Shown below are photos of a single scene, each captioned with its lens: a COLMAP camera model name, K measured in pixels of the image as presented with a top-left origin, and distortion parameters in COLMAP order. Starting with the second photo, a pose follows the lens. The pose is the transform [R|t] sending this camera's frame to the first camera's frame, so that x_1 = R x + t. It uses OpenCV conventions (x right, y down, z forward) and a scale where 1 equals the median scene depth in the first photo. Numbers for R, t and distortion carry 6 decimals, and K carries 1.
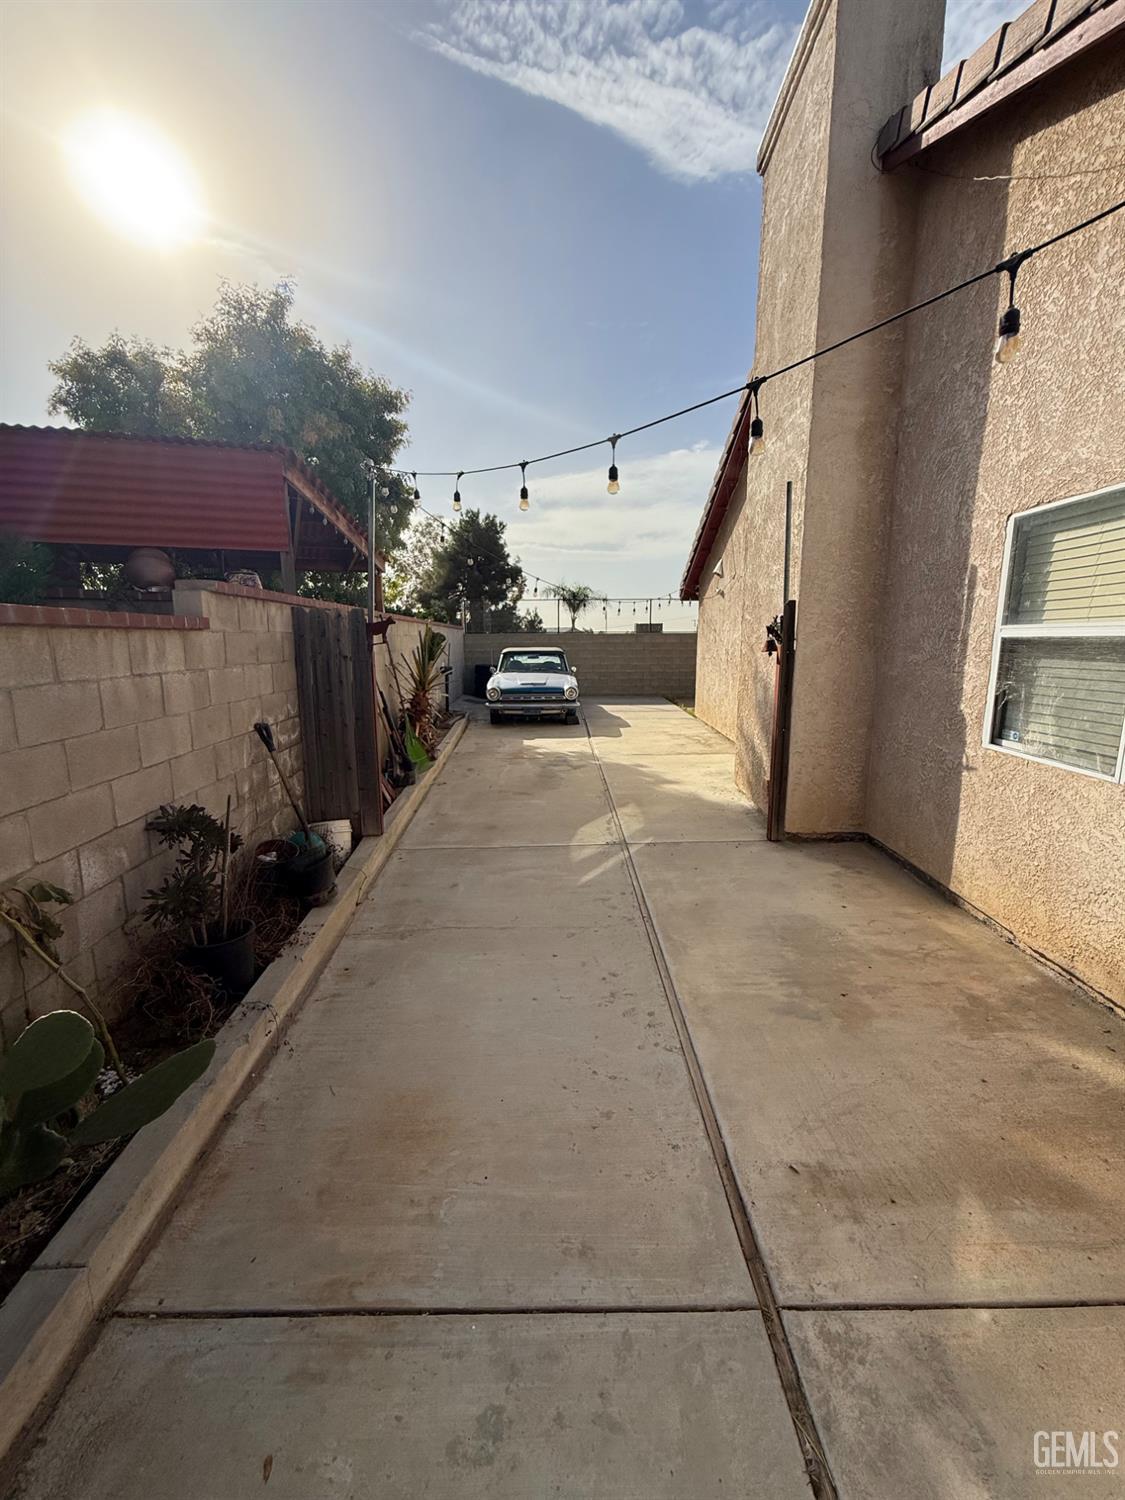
lens RADIAL K [[603.7, 0, 564.6], [0, 603.7, 745.6], [0, 0, 1]] dist [0.000410, 0.000064]
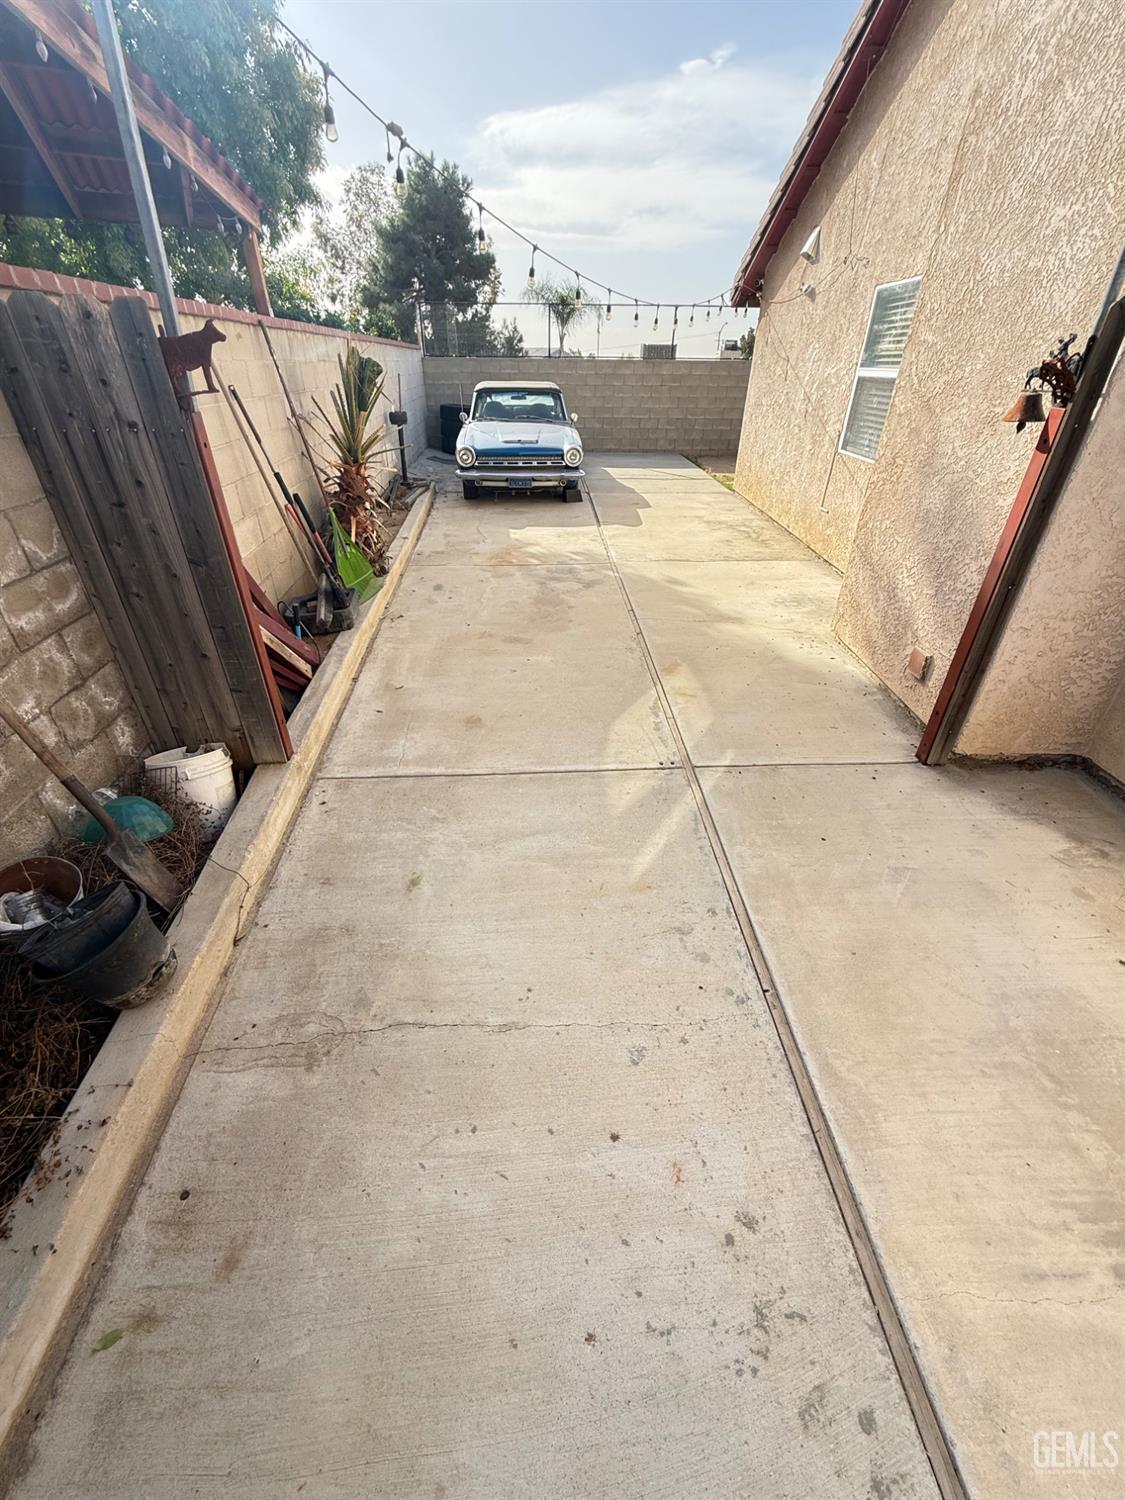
lens RADIAL K [[603.7, 0, 566.0], [0, 603.7, 750.9], [0, 0, 1]] dist [0.000410, 0.000064]
pose [[0.999530, -0.002127, 0.030573, -0.039104], [-0.009811, 0.922883, 0.384956, -0.075213], [-0.029034, -0.385075, 0.922428, 0.364666]]
